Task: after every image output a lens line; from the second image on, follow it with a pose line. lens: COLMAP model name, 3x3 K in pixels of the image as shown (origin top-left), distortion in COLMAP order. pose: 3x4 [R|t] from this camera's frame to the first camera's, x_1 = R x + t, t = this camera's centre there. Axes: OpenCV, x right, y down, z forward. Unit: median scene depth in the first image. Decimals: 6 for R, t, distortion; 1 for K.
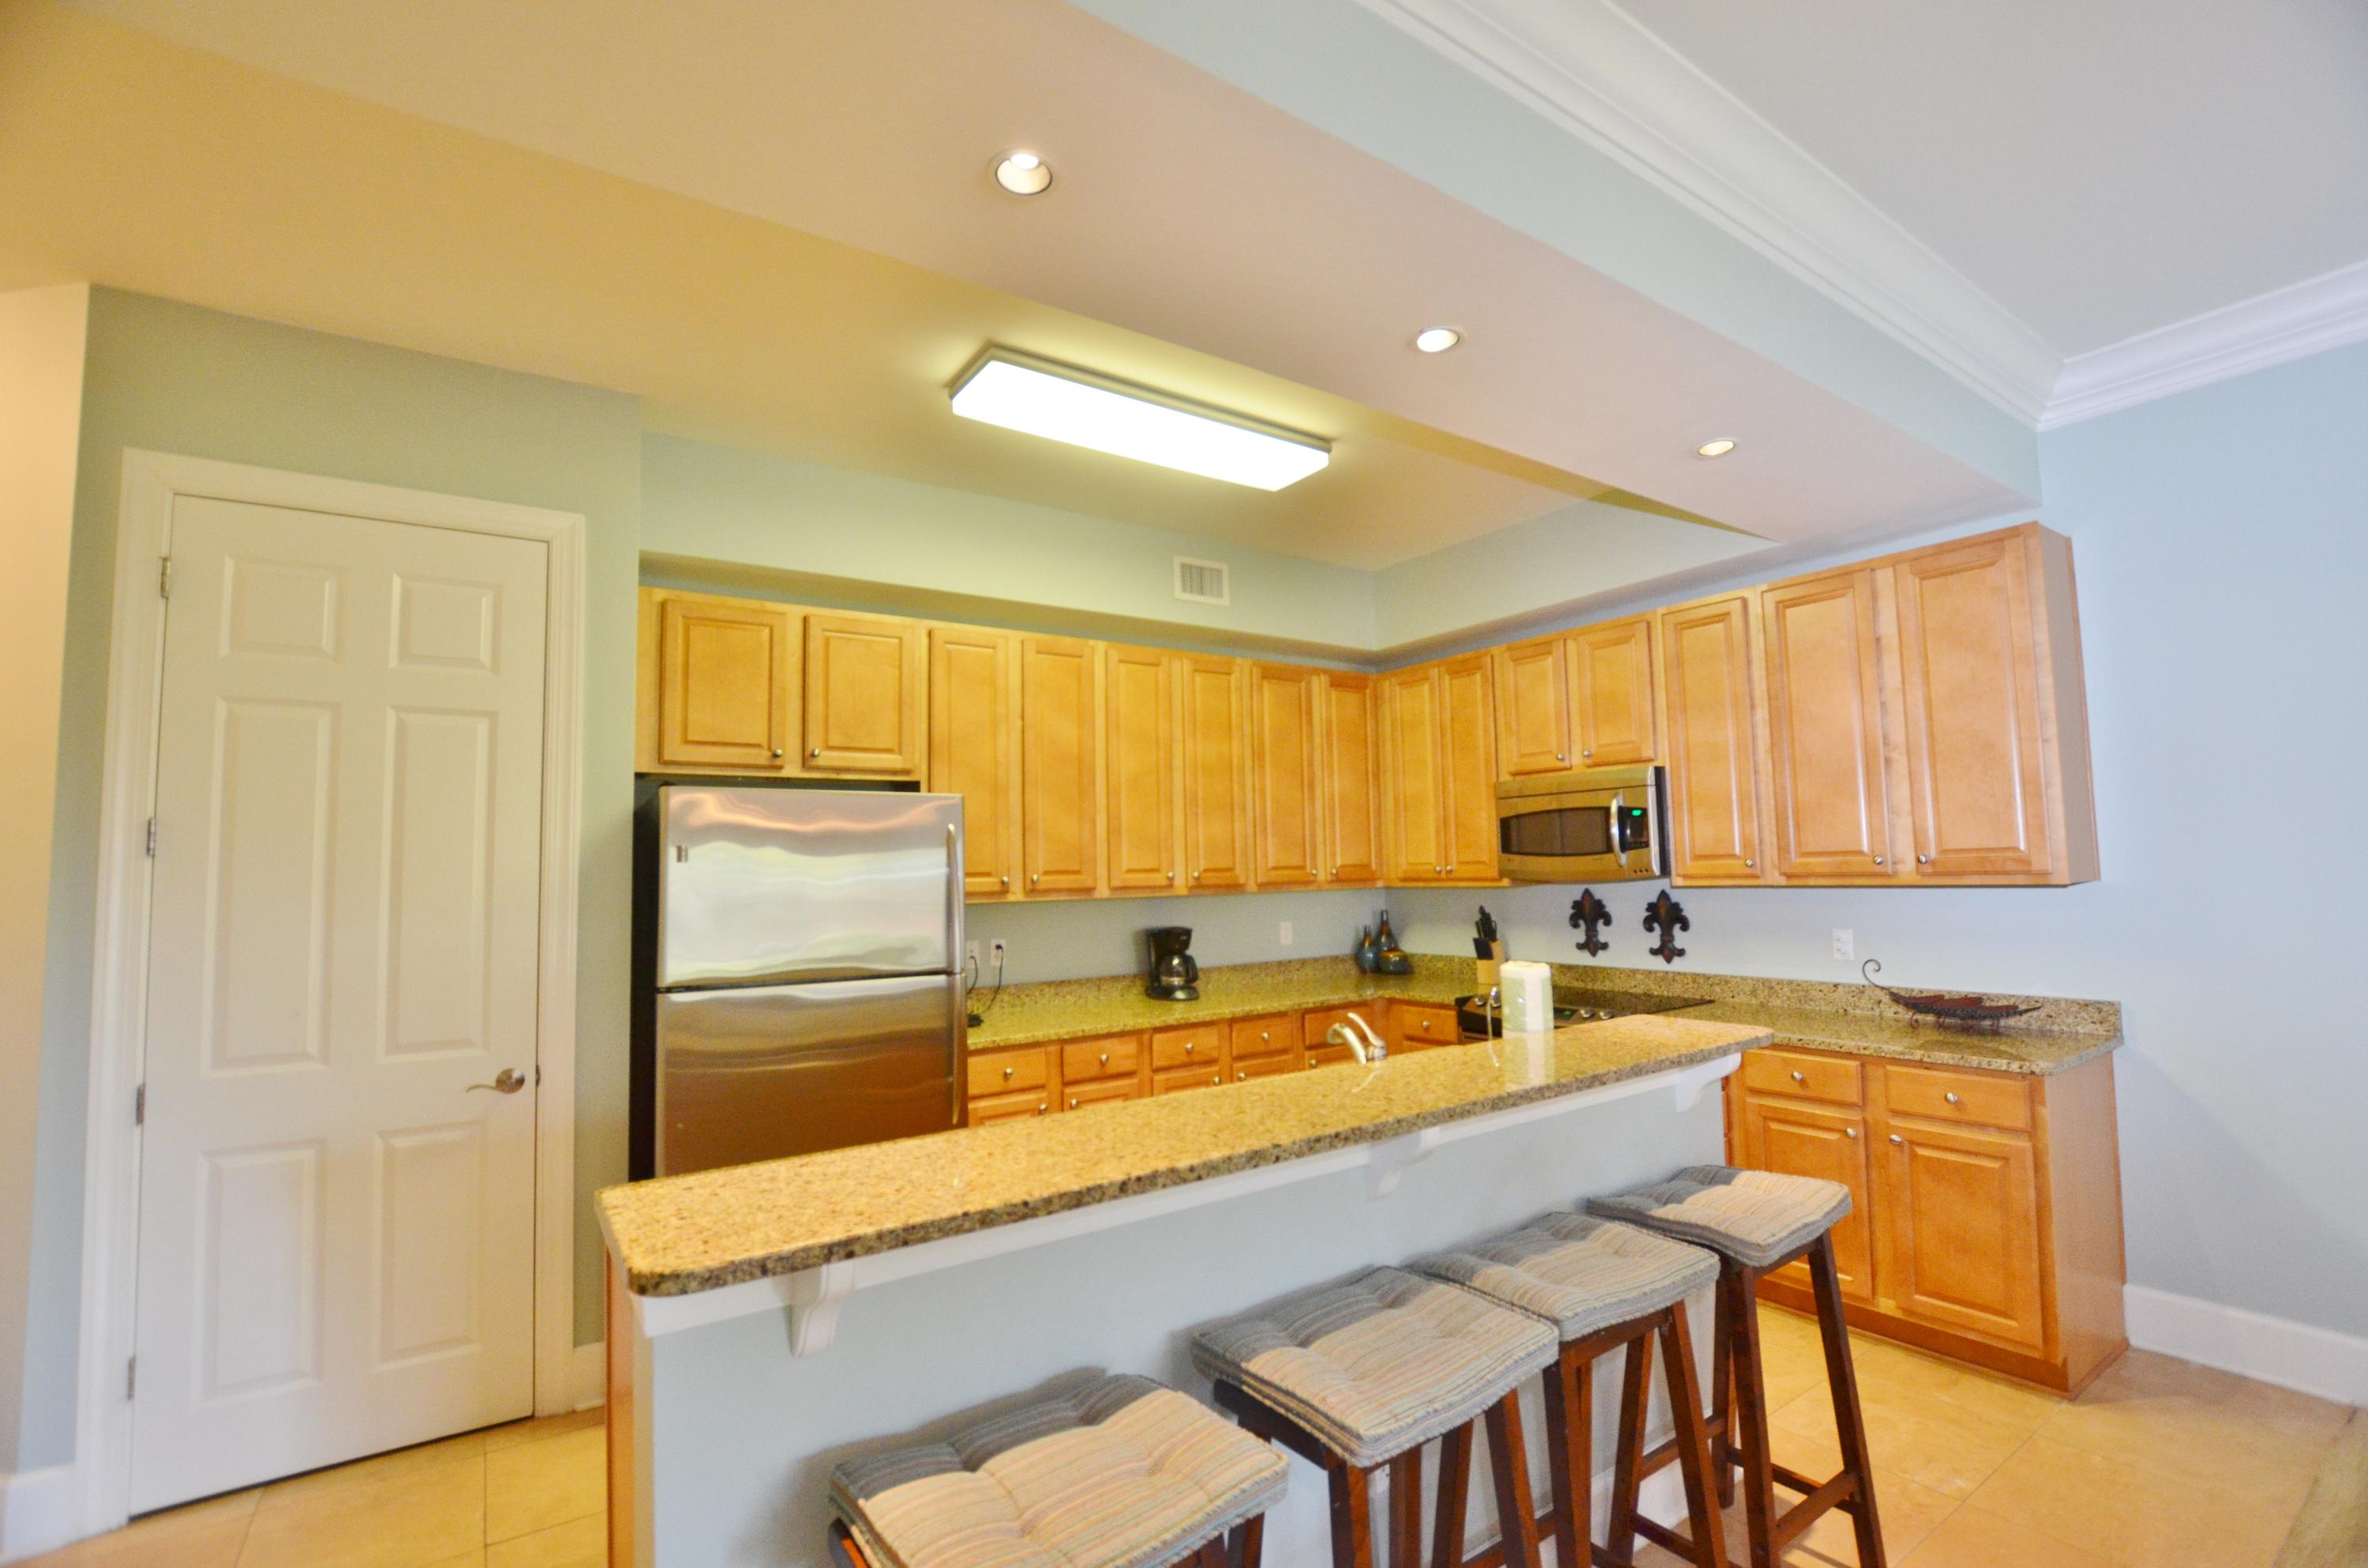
lens RADIAL K [[1033.6, 0, 1192.5], [0, 1033.6, 794.7], [0, 0, 1]] dist [-0.025269, 0.001778]
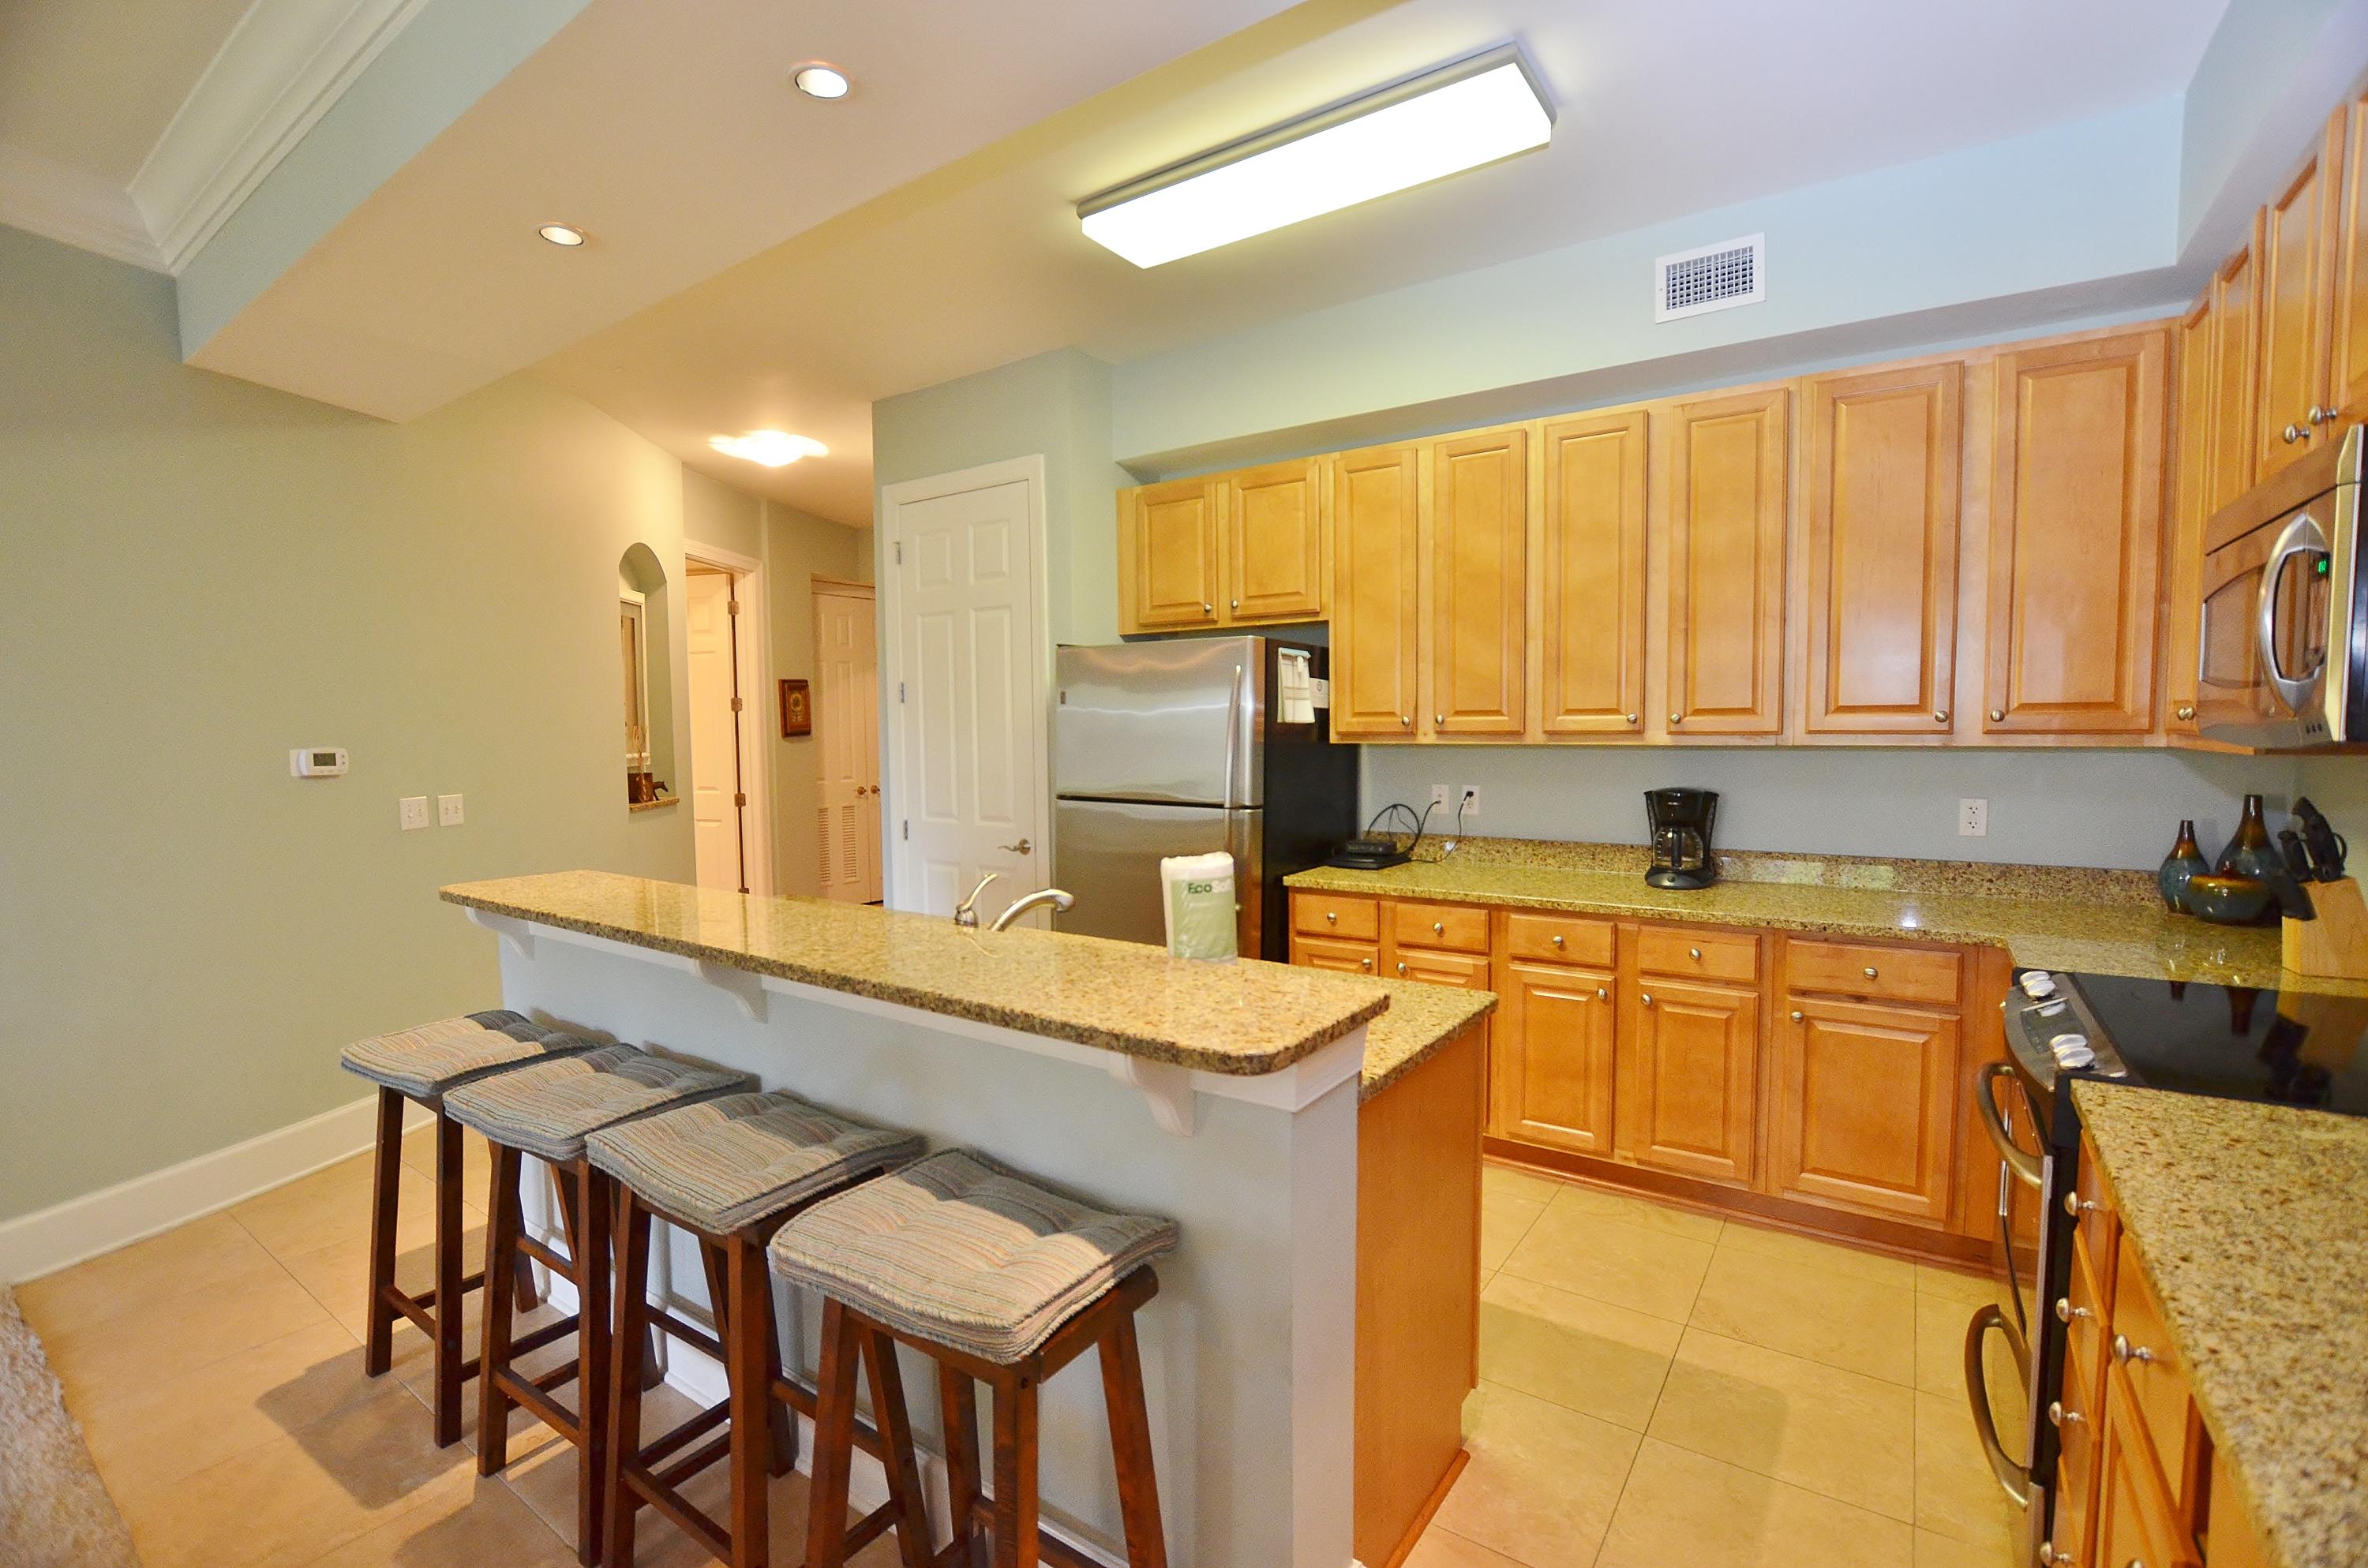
lens RADIAL K [[1033.6, 0, 1187.7], [0, 1033.6, 786.8], [0, 0, 1]] dist [-0.025269, 0.001778]
pose [[0.365455, 0.075770, -0.927740, 0.577682], [0.069408, 0.991689, 0.108334, 0.026538], [0.928238, -0.103984, 0.357158, 0.459453]]
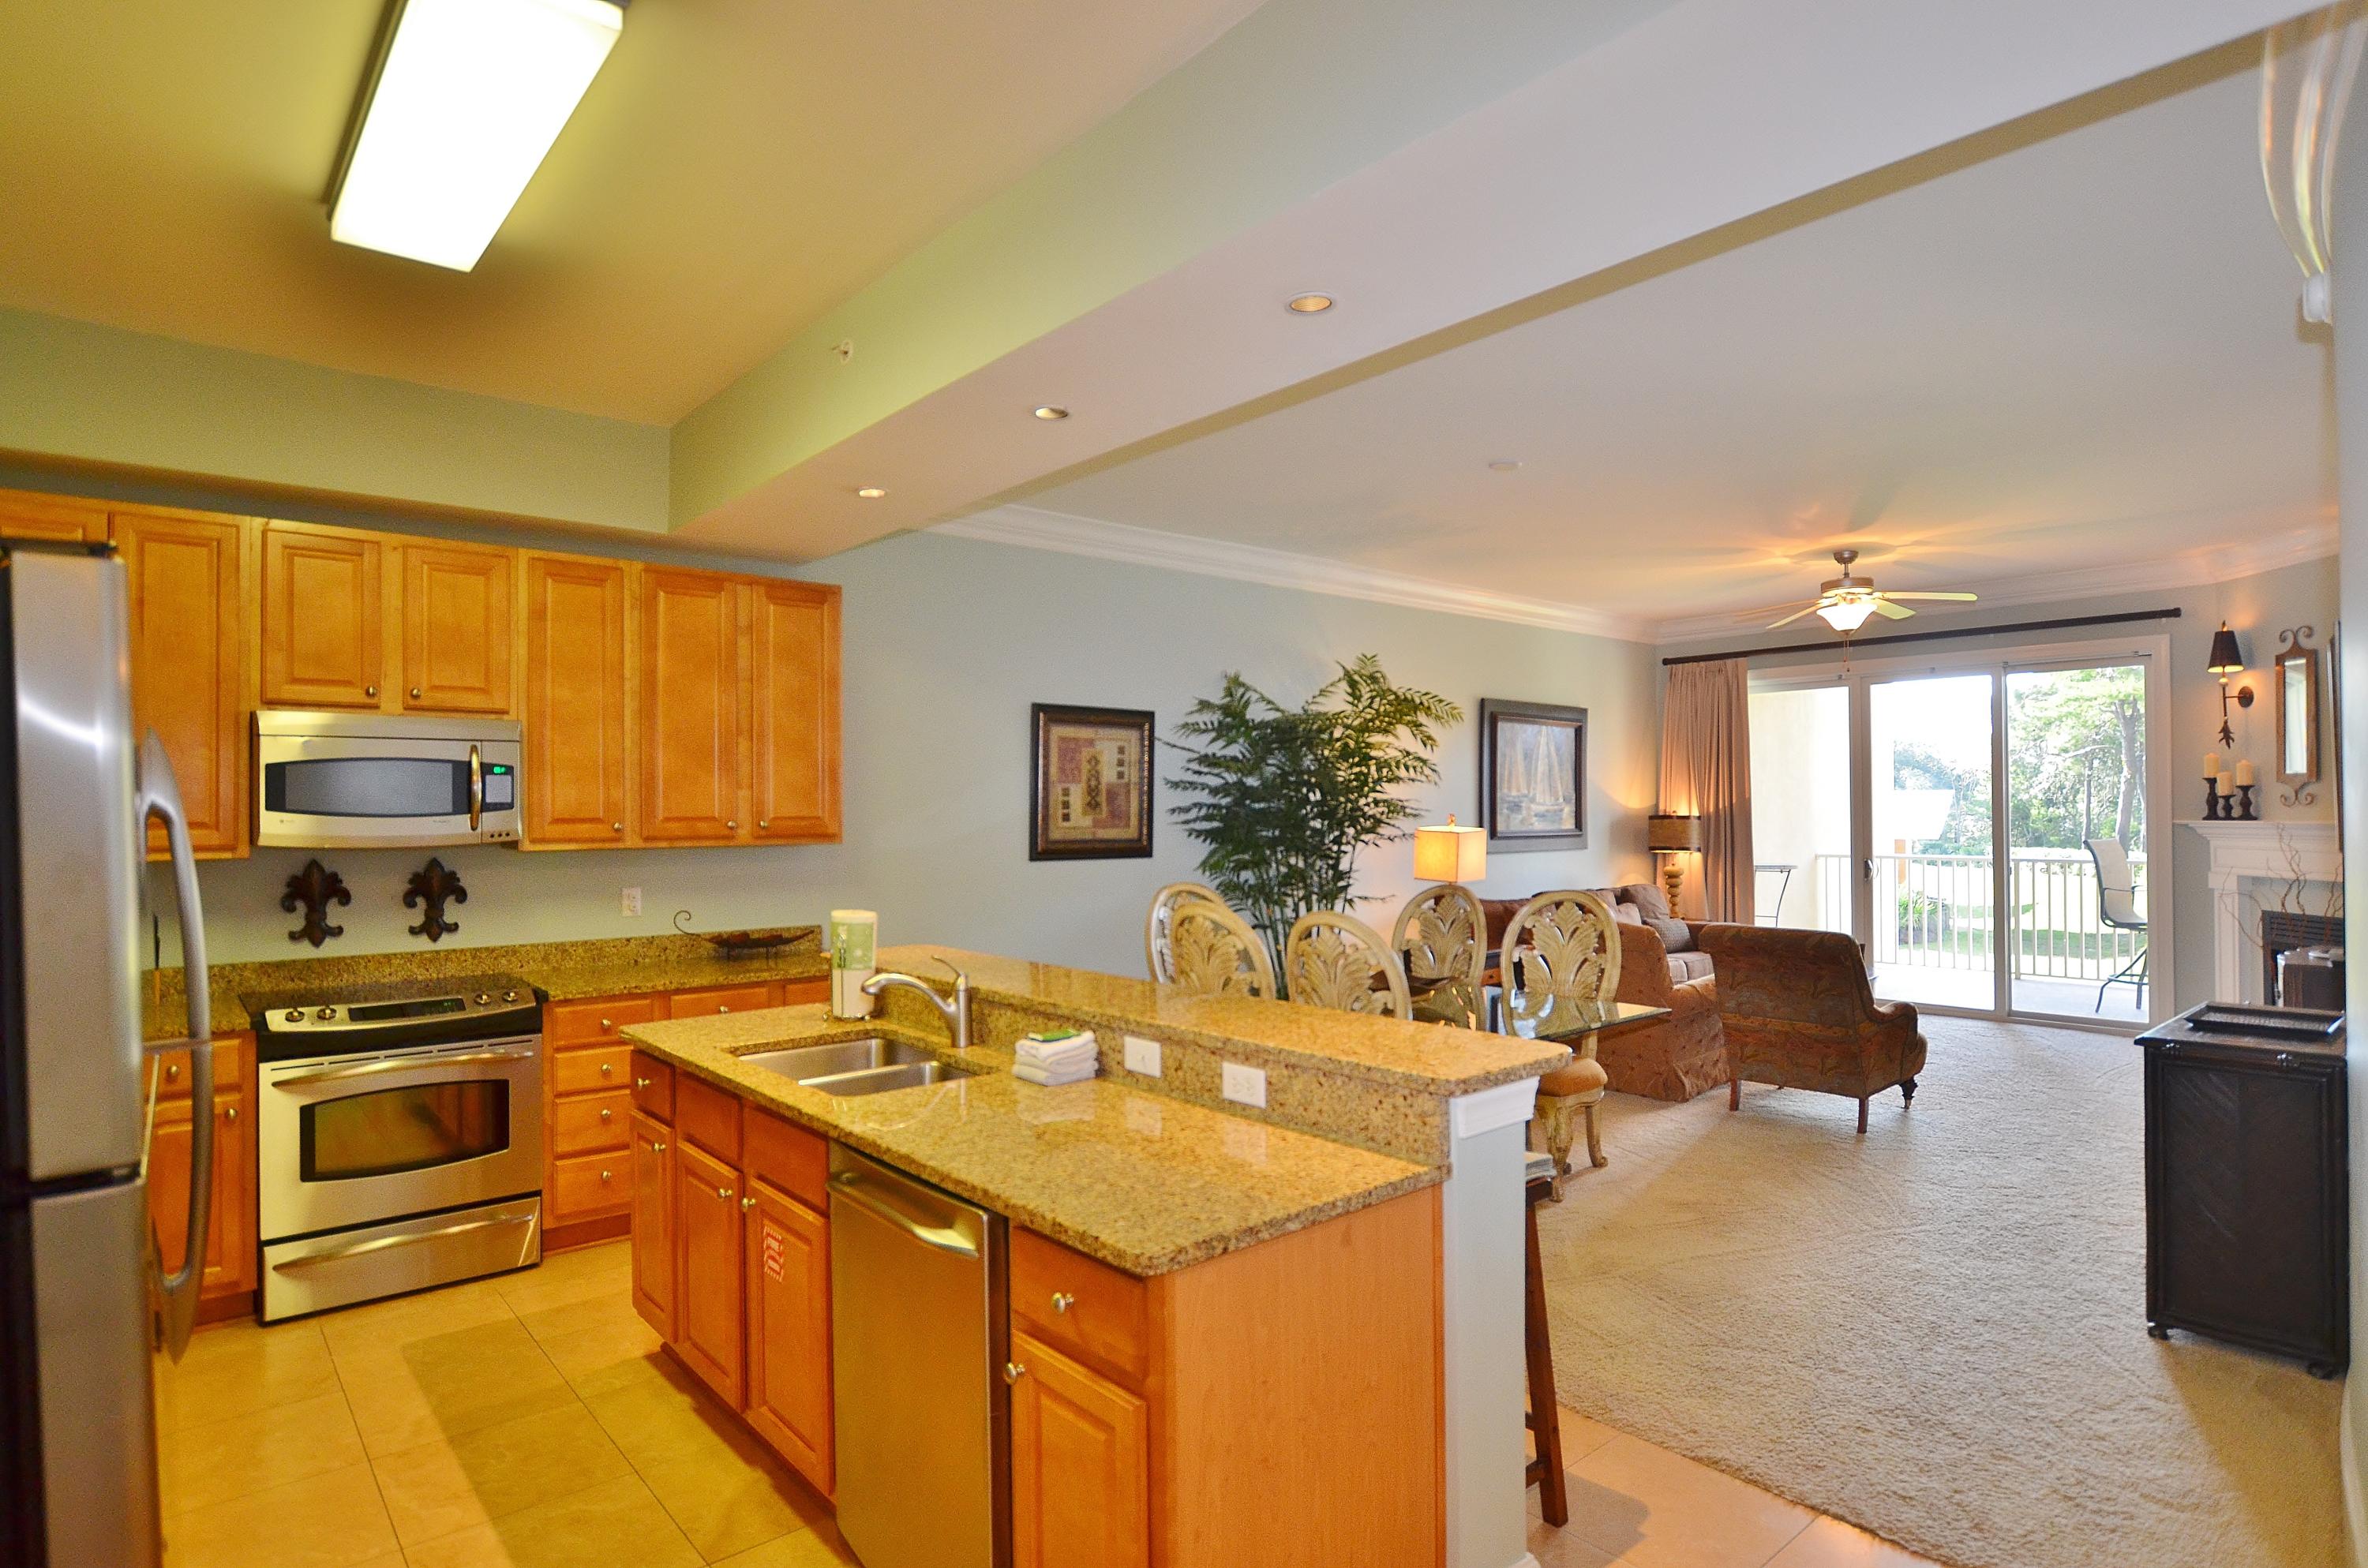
lens RADIAL K [[1217.4, 0, 1188.4], [0, 1217.4, 792.6], [0, 0, 1]] dist [0.000025, 0.000324]
pose [[-0.093813, 0.028080, 0.995194, -0.635006], [-0.069861, 0.996952, -0.034715, 0.029806], [-0.993136, -0.072782, -0.091565, 0.475226]]
